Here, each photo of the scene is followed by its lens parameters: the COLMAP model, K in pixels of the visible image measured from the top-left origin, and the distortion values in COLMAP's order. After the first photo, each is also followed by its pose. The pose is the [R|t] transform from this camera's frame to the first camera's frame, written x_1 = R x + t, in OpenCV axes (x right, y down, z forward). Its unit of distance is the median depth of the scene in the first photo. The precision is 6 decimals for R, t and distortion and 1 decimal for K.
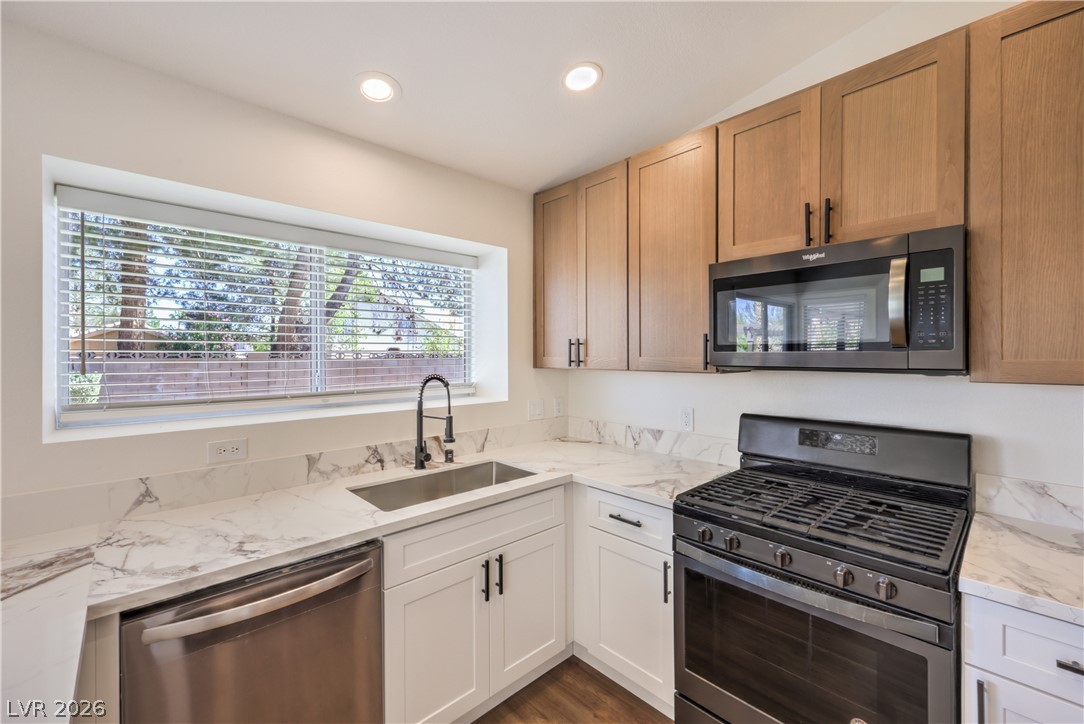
lens RADIAL K [[446.5, 0, 543.5], [0, 446.5, 352.0], [0, 0, 1]] dist [0.000082, -0.001123]
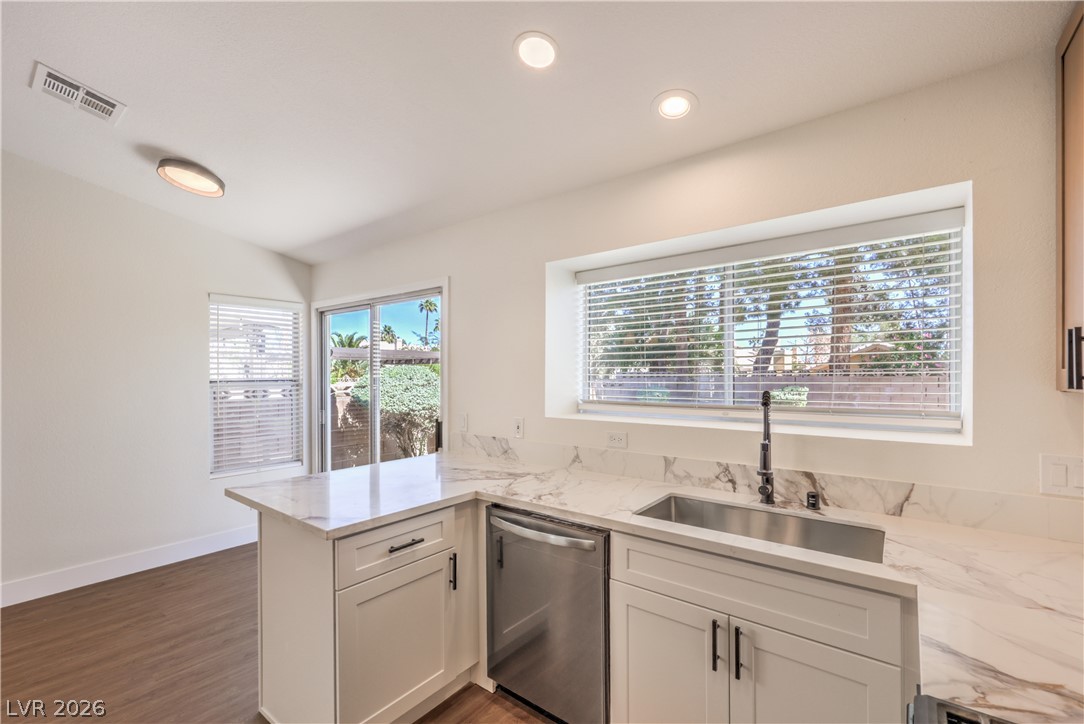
lens RADIAL K [[465.1, 0, 544.2], [0, 465.1, 372.0], [0, 0, 1]] dist [0.012520, -0.000376]
pose [[0.157850, -0.003622, -0.987456, 0.614324], [0.008264, 0.999963, -0.002347, 0.015386], [0.987429, -0.007790, 0.157874, 0.523123]]
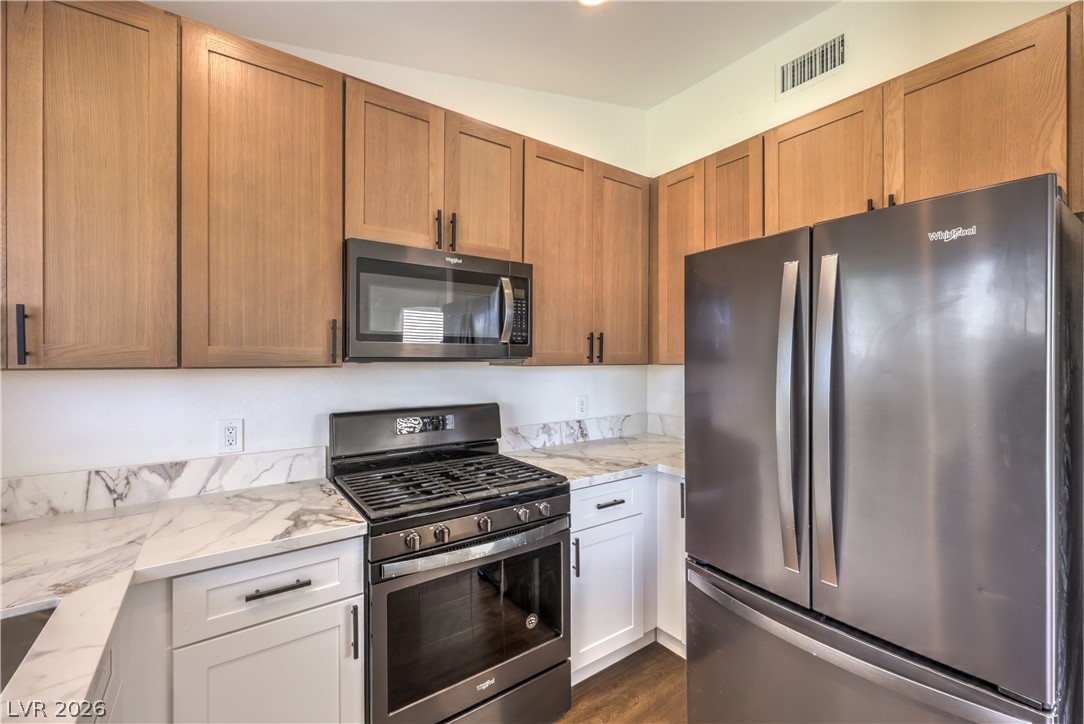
lens RADIAL K [[446.5, 0, 550.3], [0, 446.5, 363.2], [0, 0, 1]] dist [0.000082, -0.001123]
pose [[0.123461, -0.002853, 0.992345, -0.420354], [-0.003677, 0.999988, 0.003332, 0.037336], [-0.992343, -0.004060, 0.123449, 0.519882]]
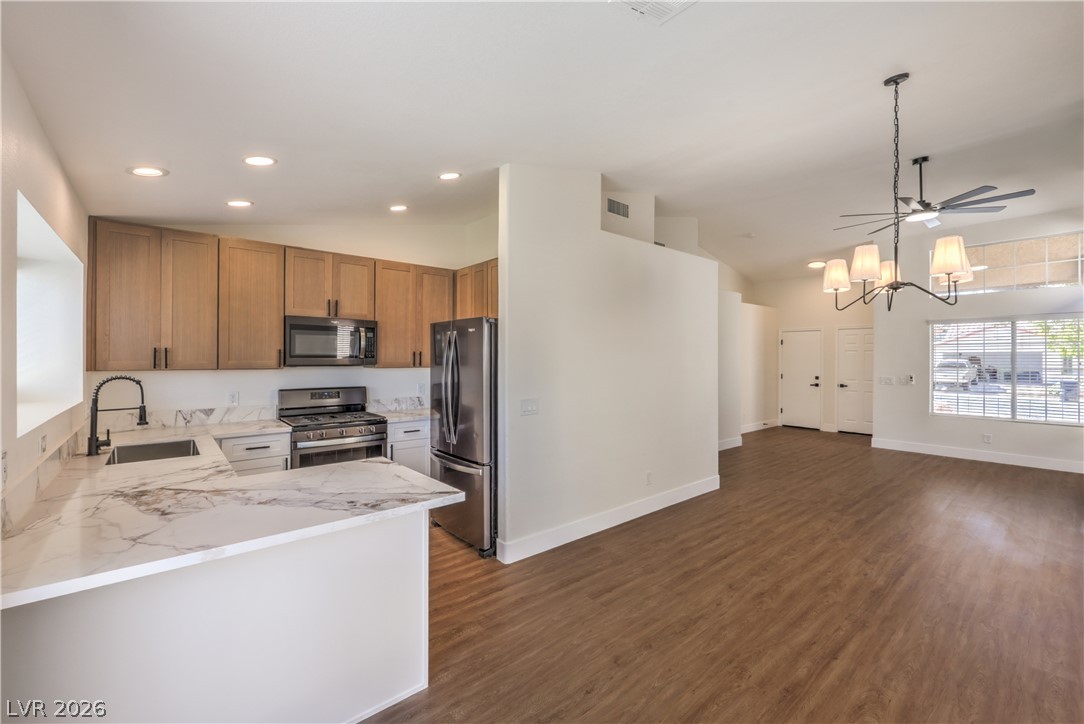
lens RADIAL K [[446.5, 0, 551.4], [0, 446.5, 359.9], [0, 0, 1]] dist [0.000082, -0.001123]
pose [[0.046961, -0.000554, 0.998897, -1.639276], [-0.007621, 0.999971, 0.000913, -0.004543], [-0.998868, -0.007655, 0.046956, -0.324542]]
